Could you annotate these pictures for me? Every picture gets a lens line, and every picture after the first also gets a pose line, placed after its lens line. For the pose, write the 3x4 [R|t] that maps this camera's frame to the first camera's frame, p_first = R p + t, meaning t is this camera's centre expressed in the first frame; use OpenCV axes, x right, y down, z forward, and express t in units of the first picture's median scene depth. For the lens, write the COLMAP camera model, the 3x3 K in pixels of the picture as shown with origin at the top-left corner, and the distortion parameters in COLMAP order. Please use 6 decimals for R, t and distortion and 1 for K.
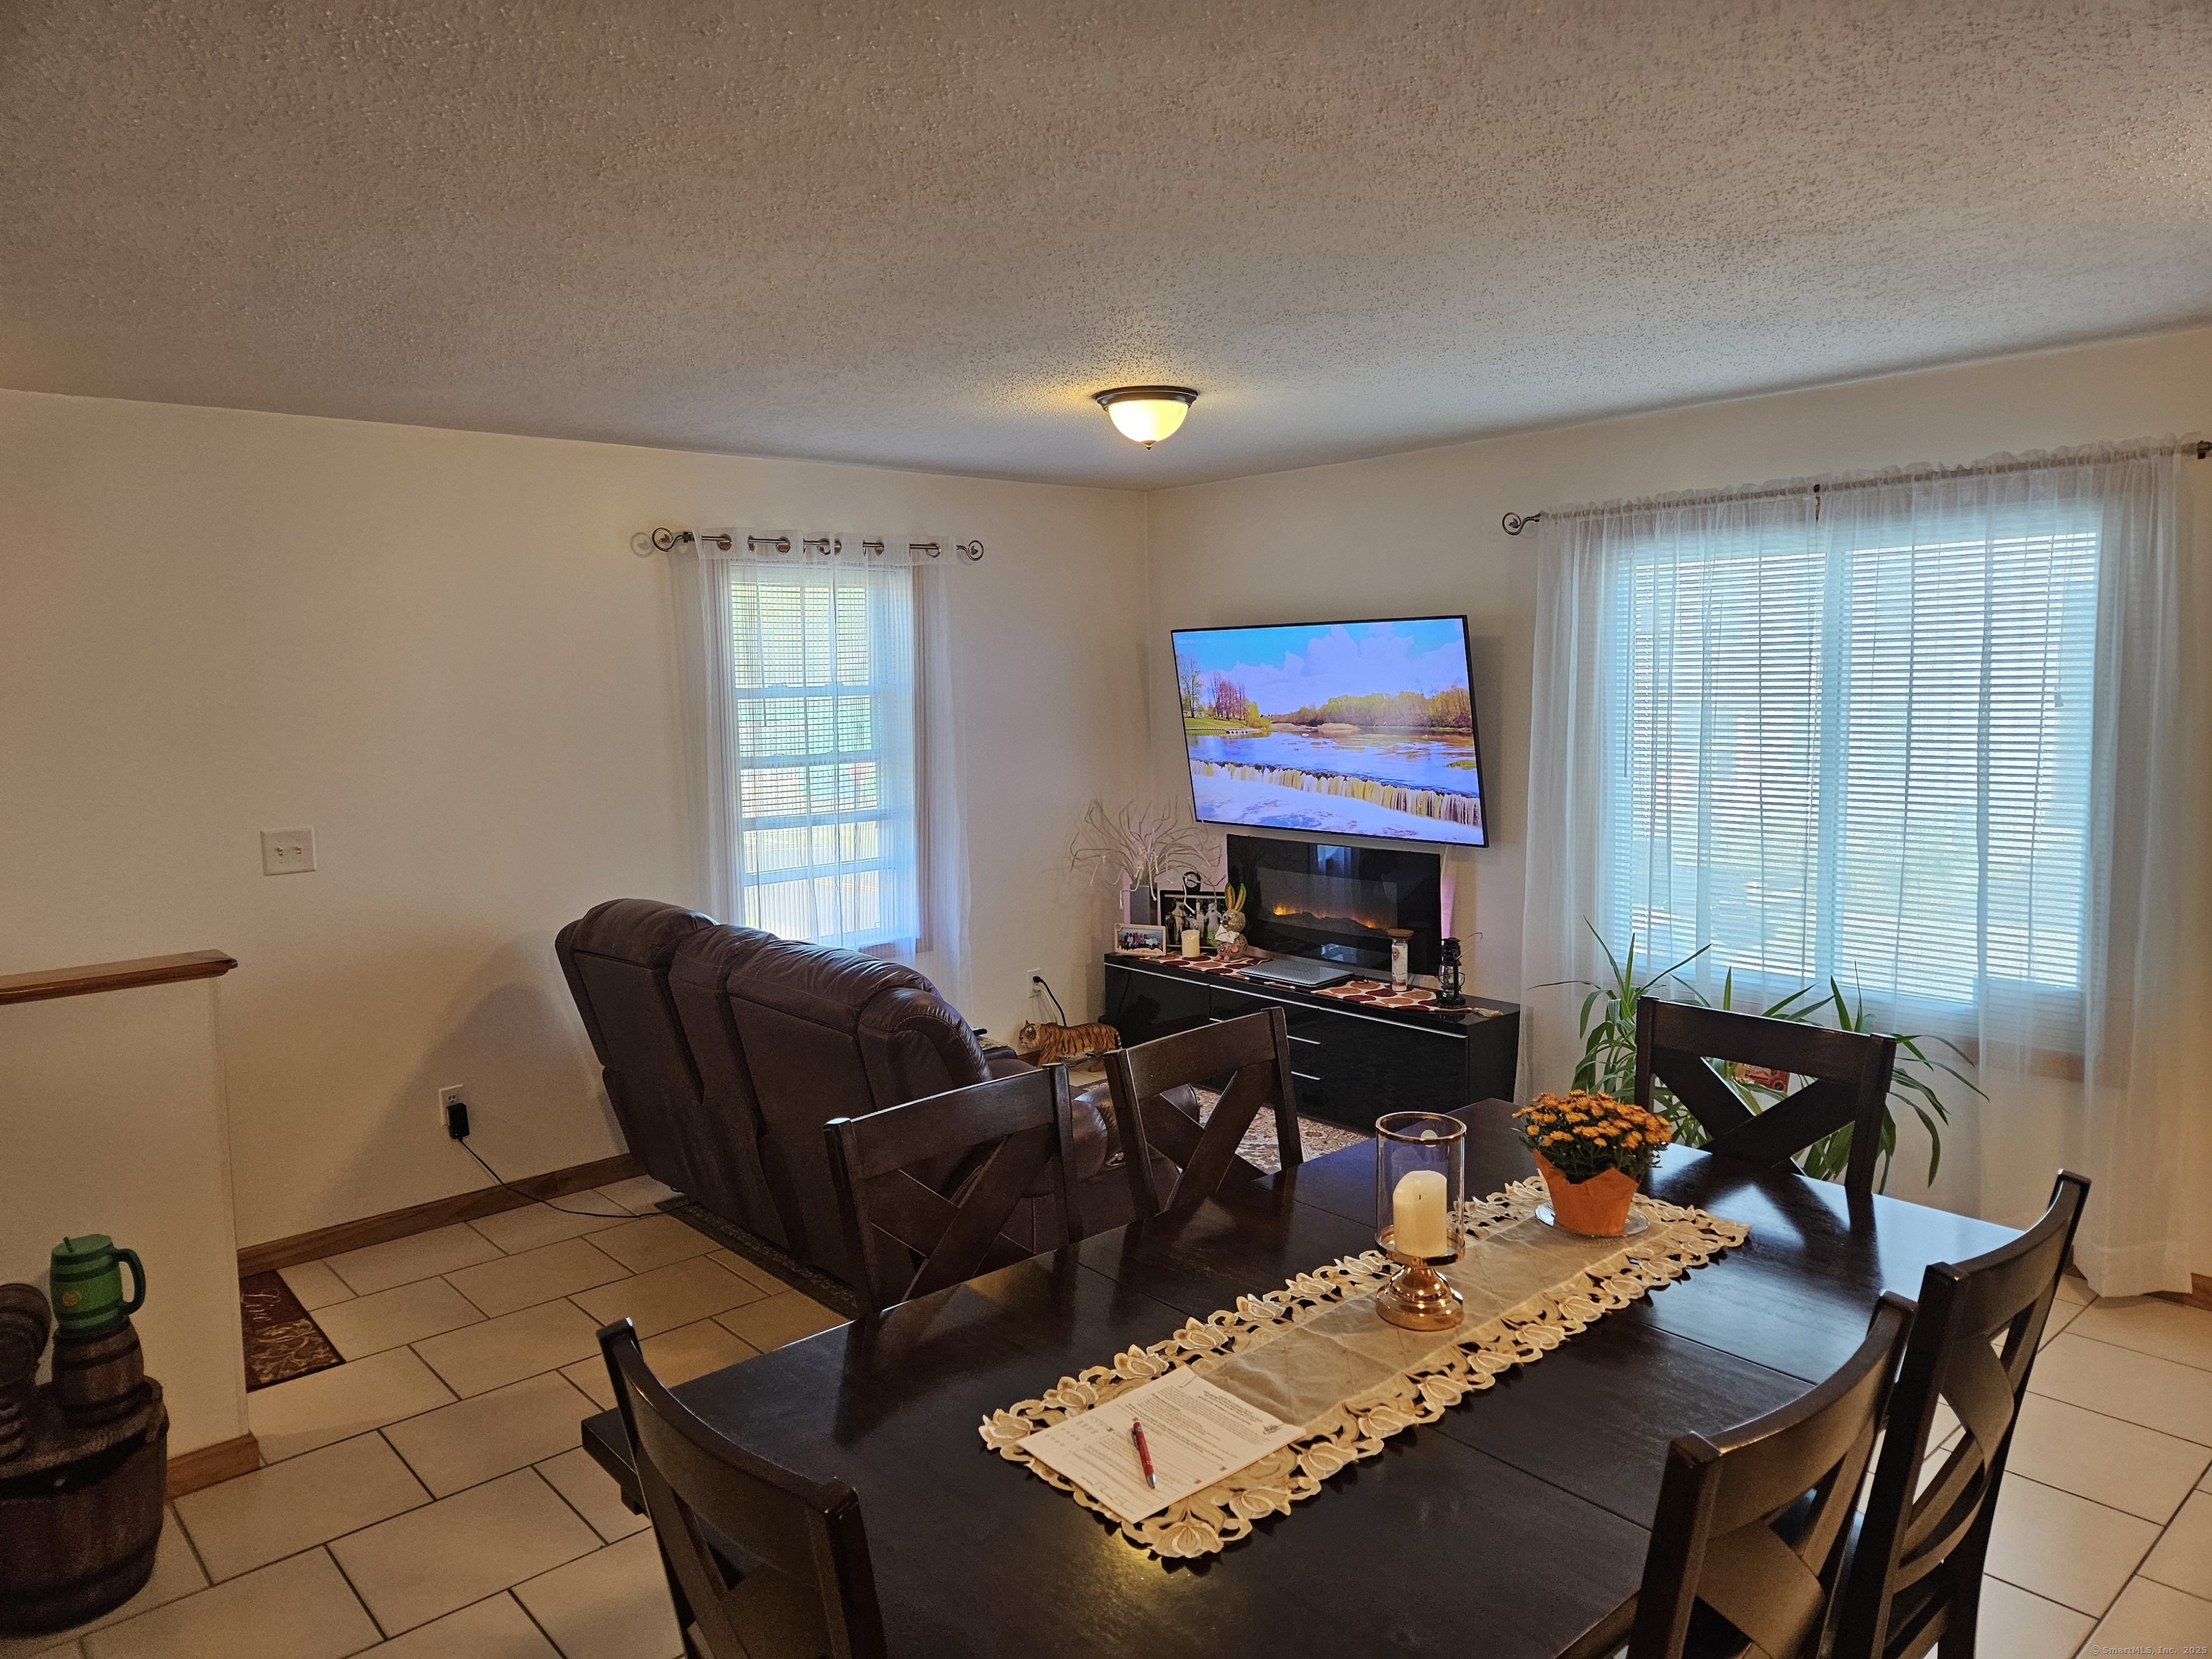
lens RADIAL K [[1479.5, 0, 1106.0], [0, 1479.5, 829.5], [0, 0, 1]] dist [0.080486, -0.060544]
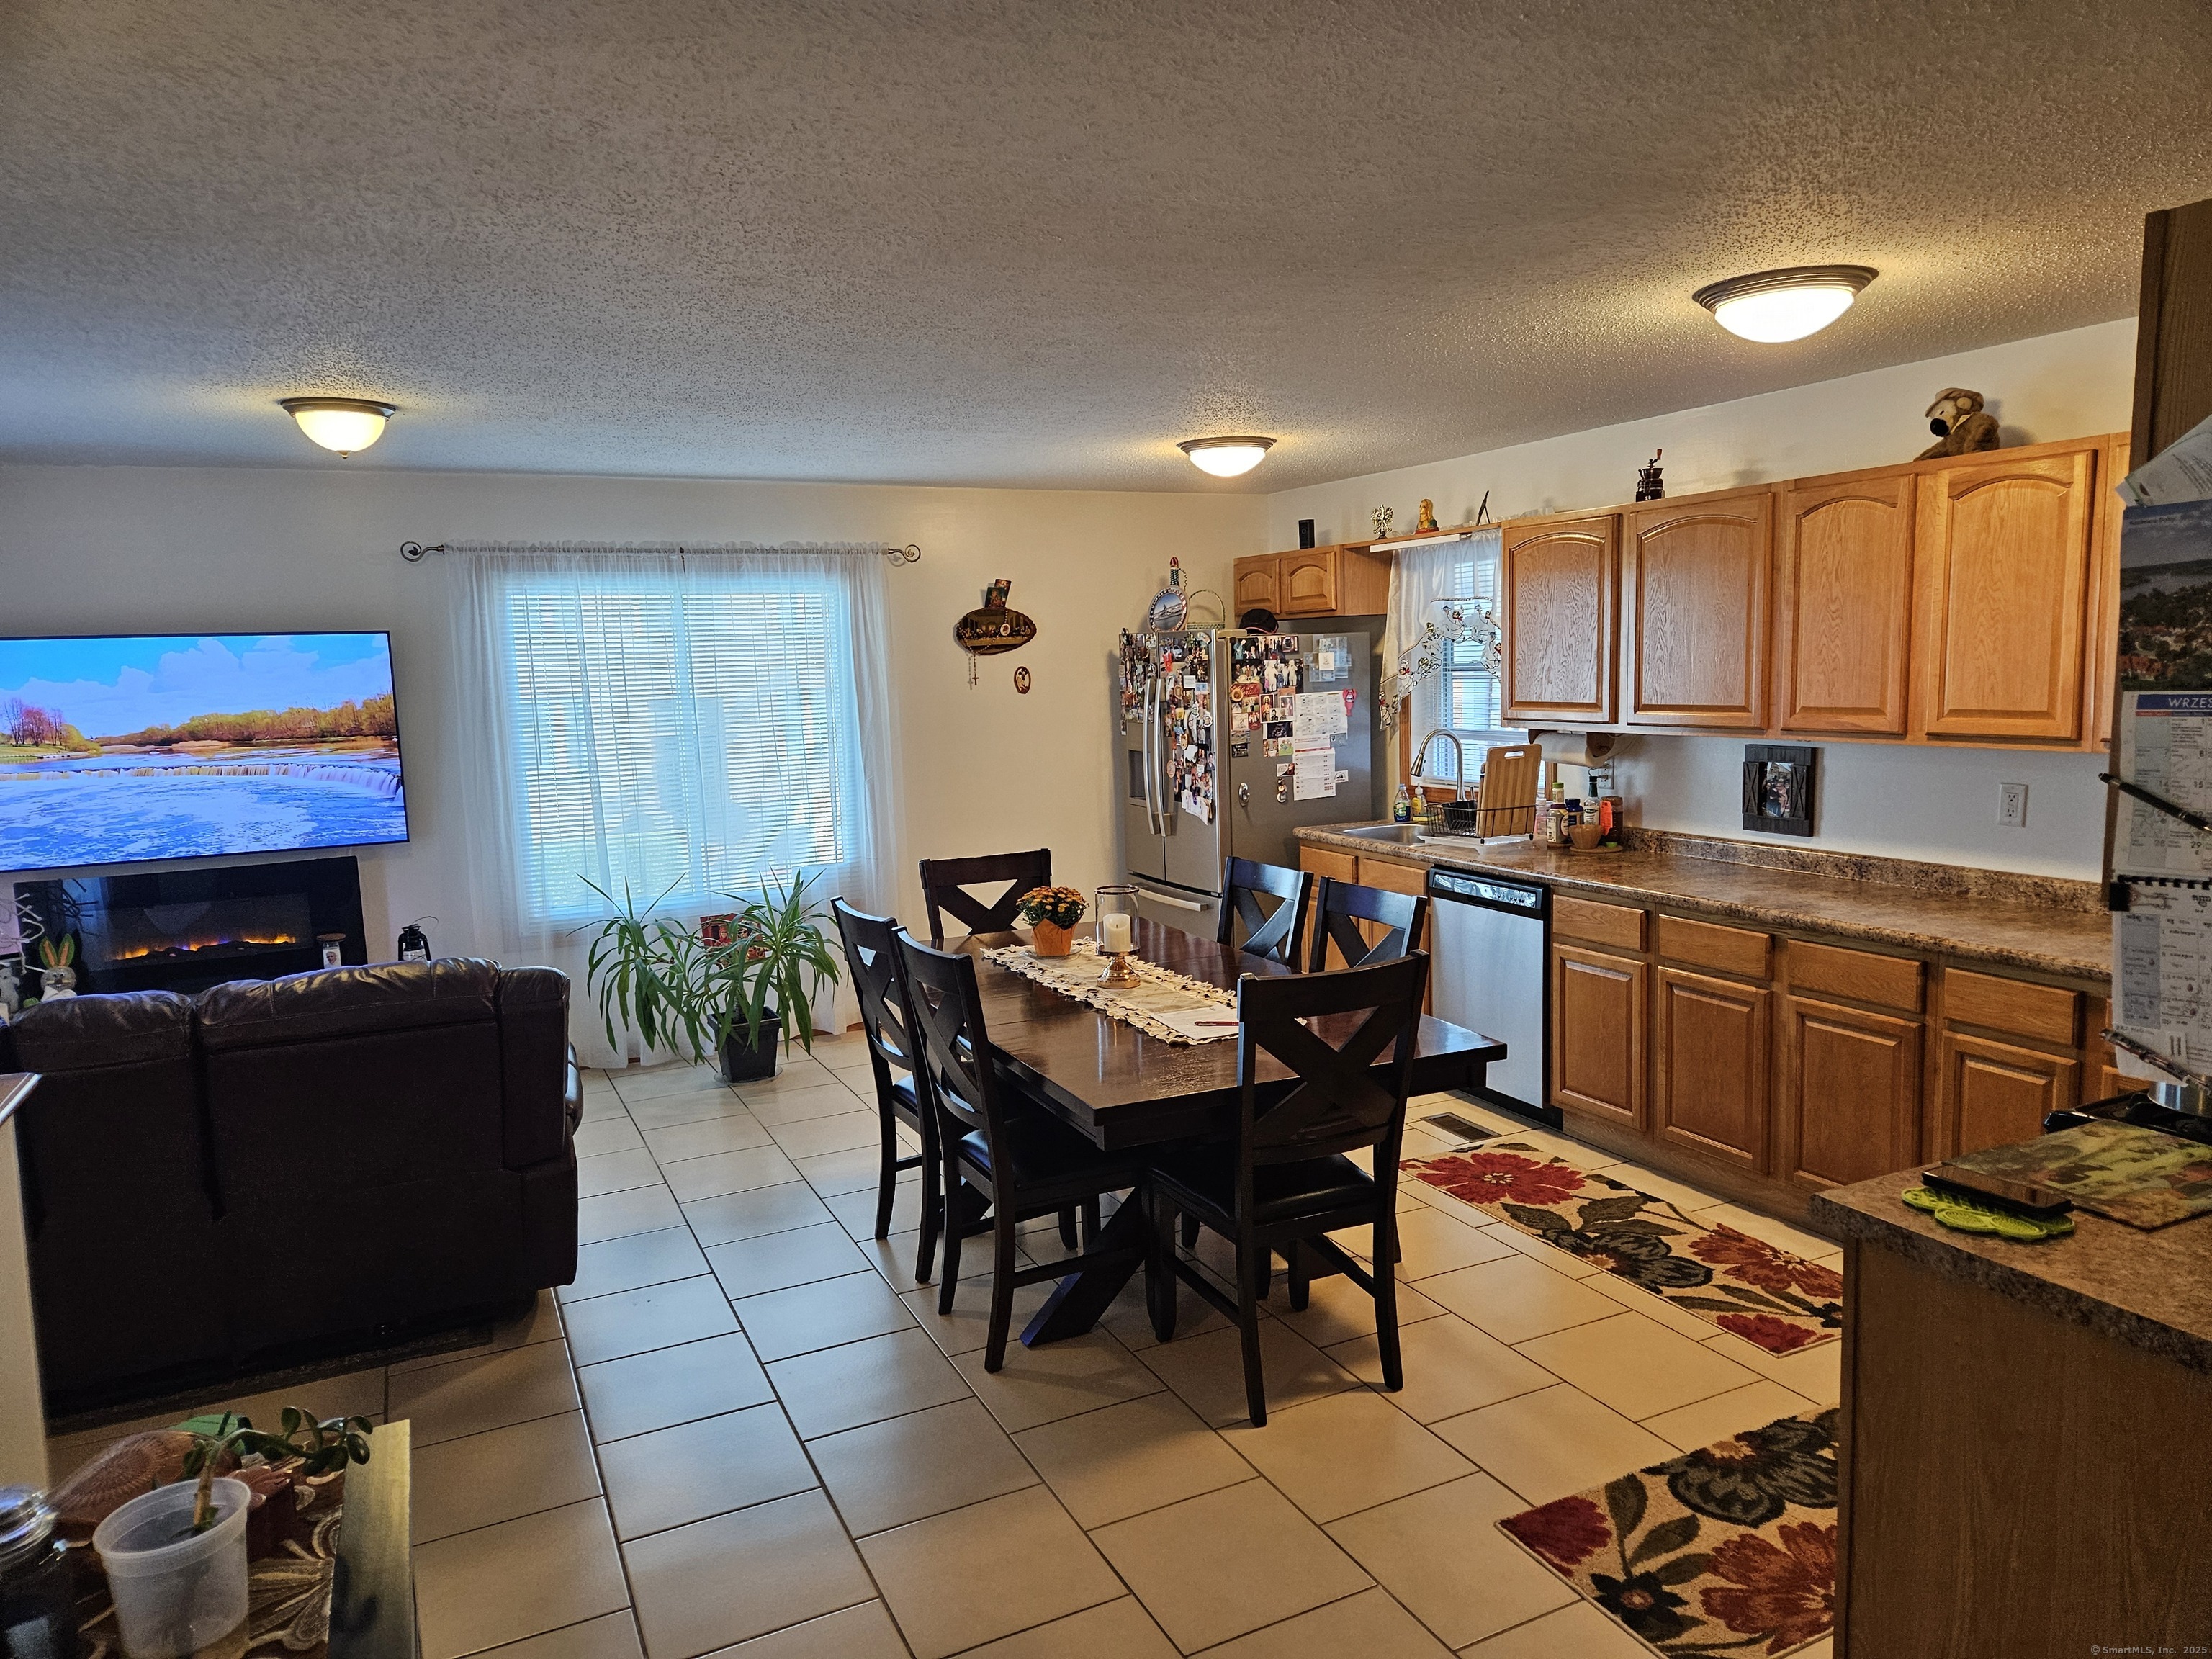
lens RADIAL K [[1479.5, 0, 1106.0], [0, 1479.5, 829.5], [0, 0, 1]] dist [0.080486, -0.060544]
pose [[0.271306, -0.104122, 0.956845, -0.701122], [0.133733, 0.988566, 0.069656, -0.005387], [-0.953157, 0.109063, 0.282129, 0.198914]]
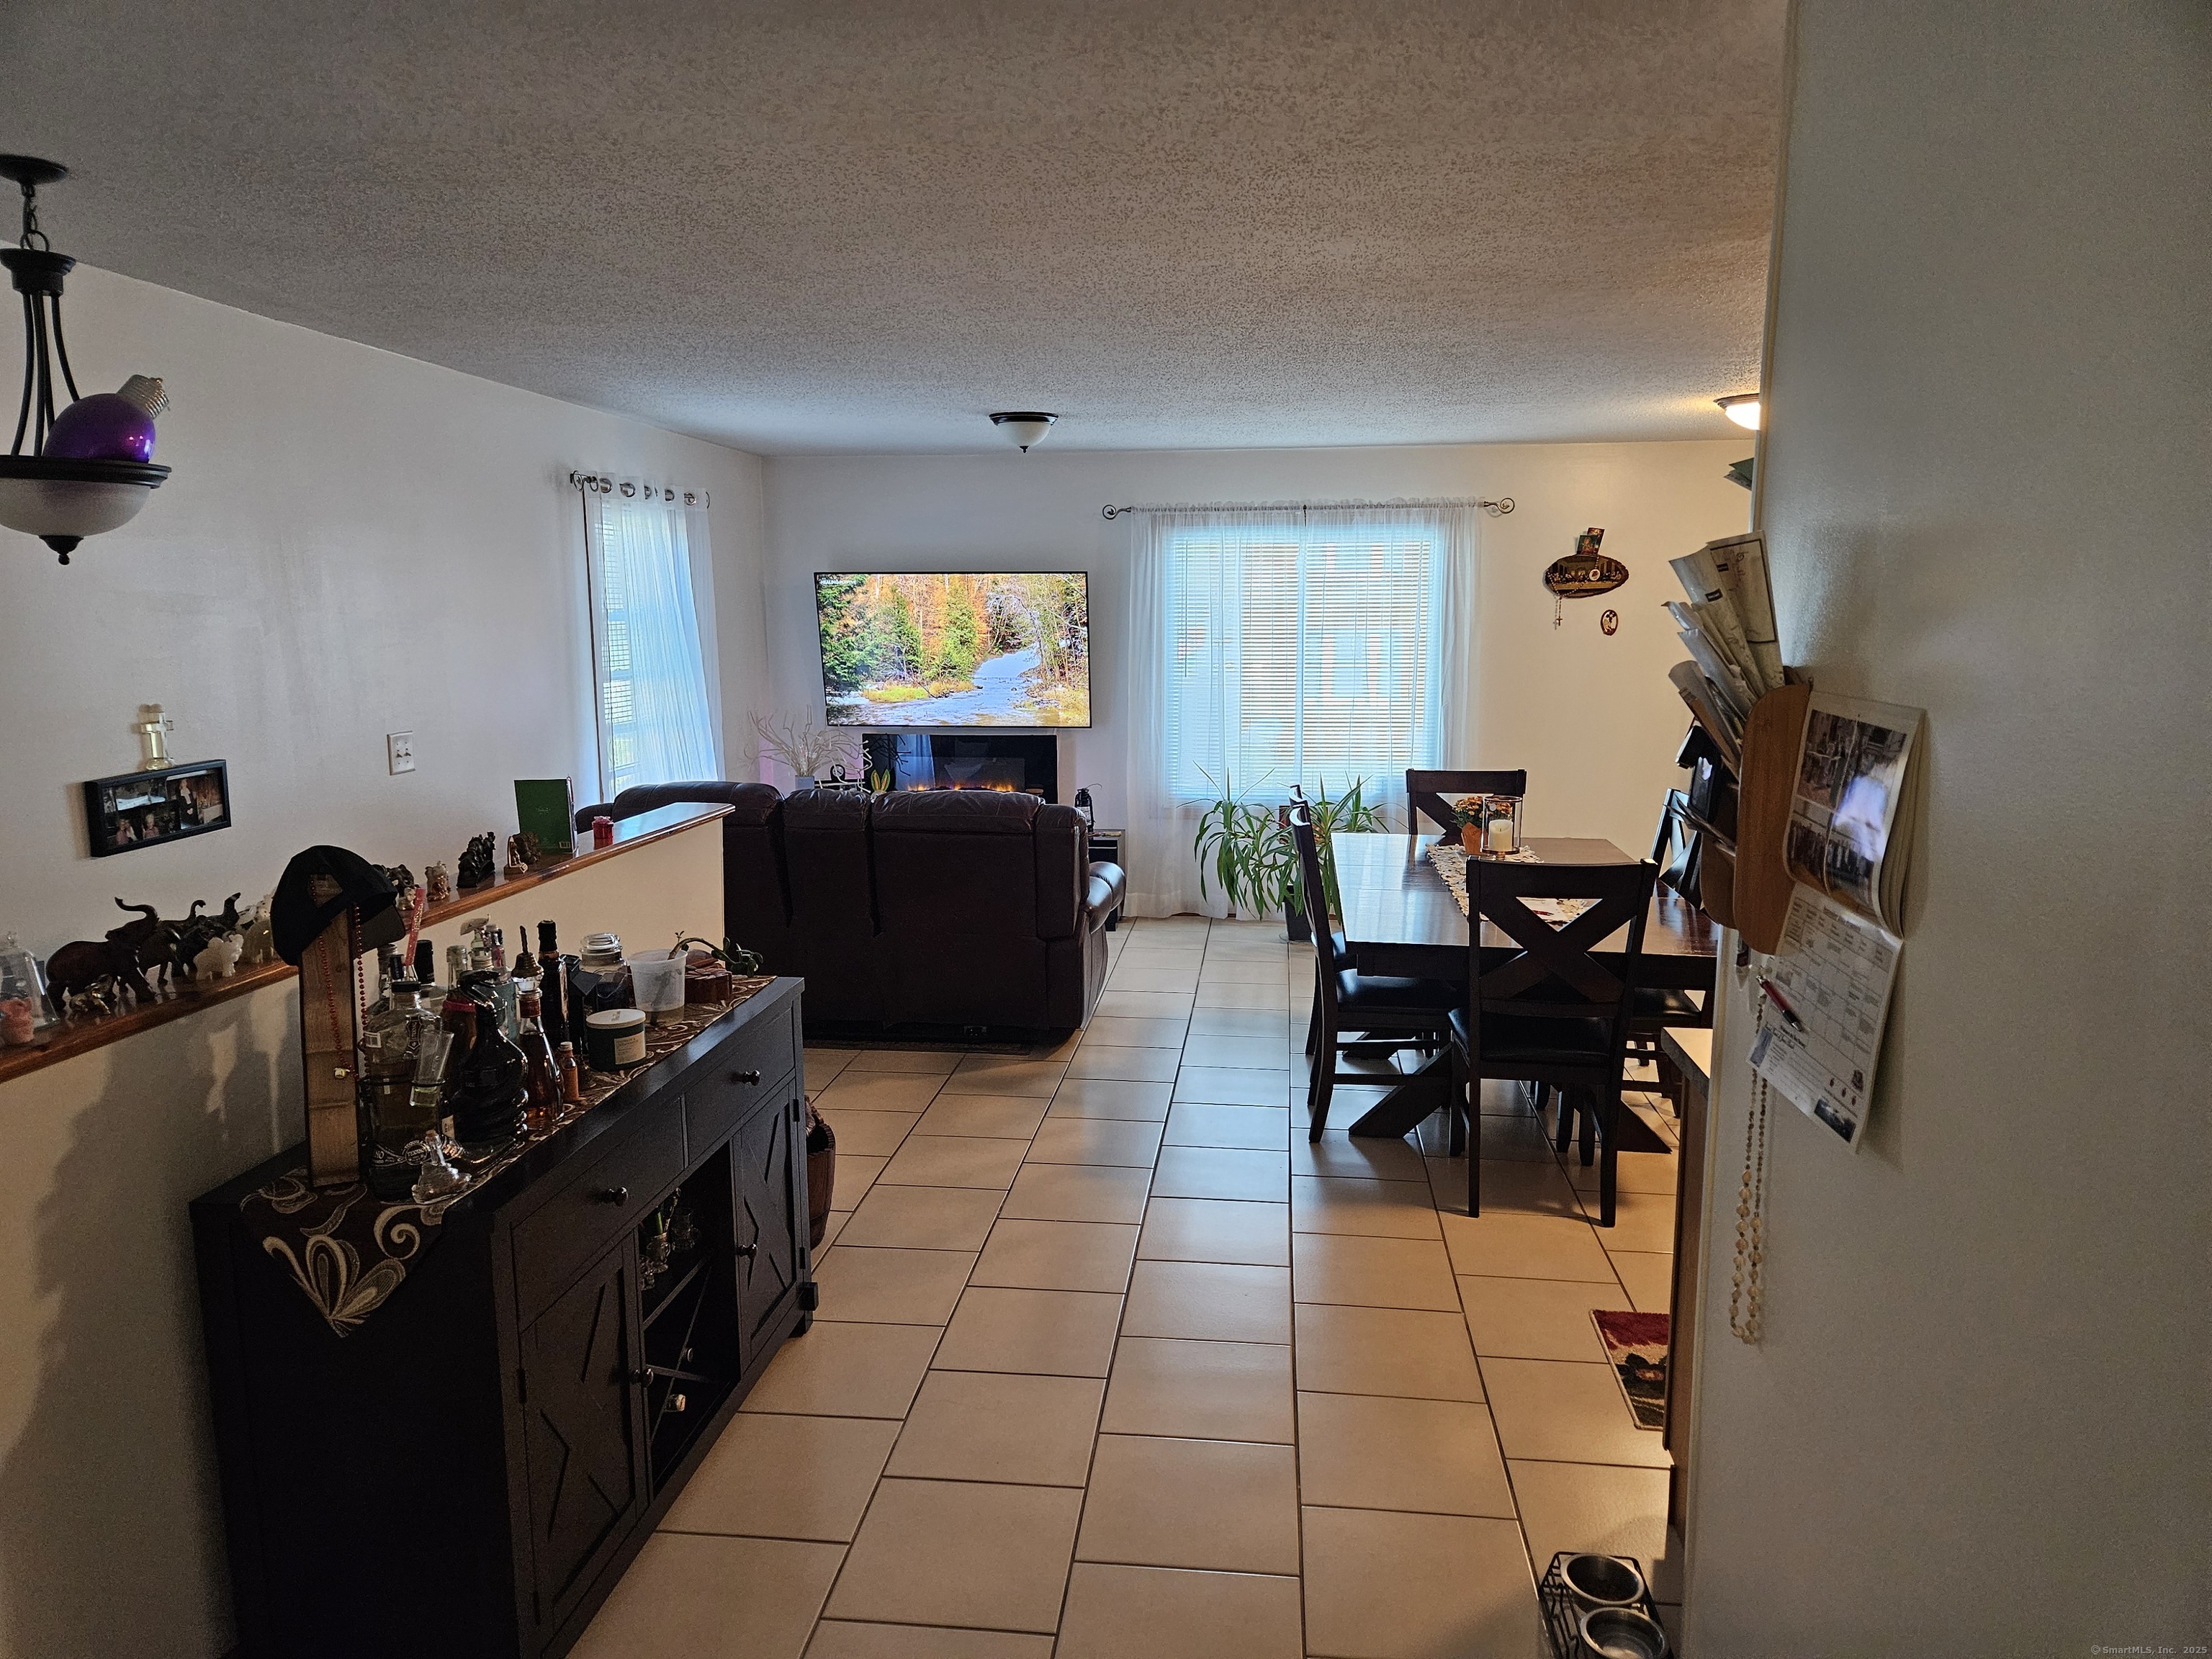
lens RADIAL K [[1472.3, 0, 1104.6], [0, 1472.3, 838.7], [0, 0, 1]] dist [0.102947, -0.000519]
pose [[0.745405, -0.087344, 0.660865, -0.764990], [0.061477, 0.996161, 0.062319, 0.033793], [-0.663771, -0.005825, 0.747913, -0.133538]]
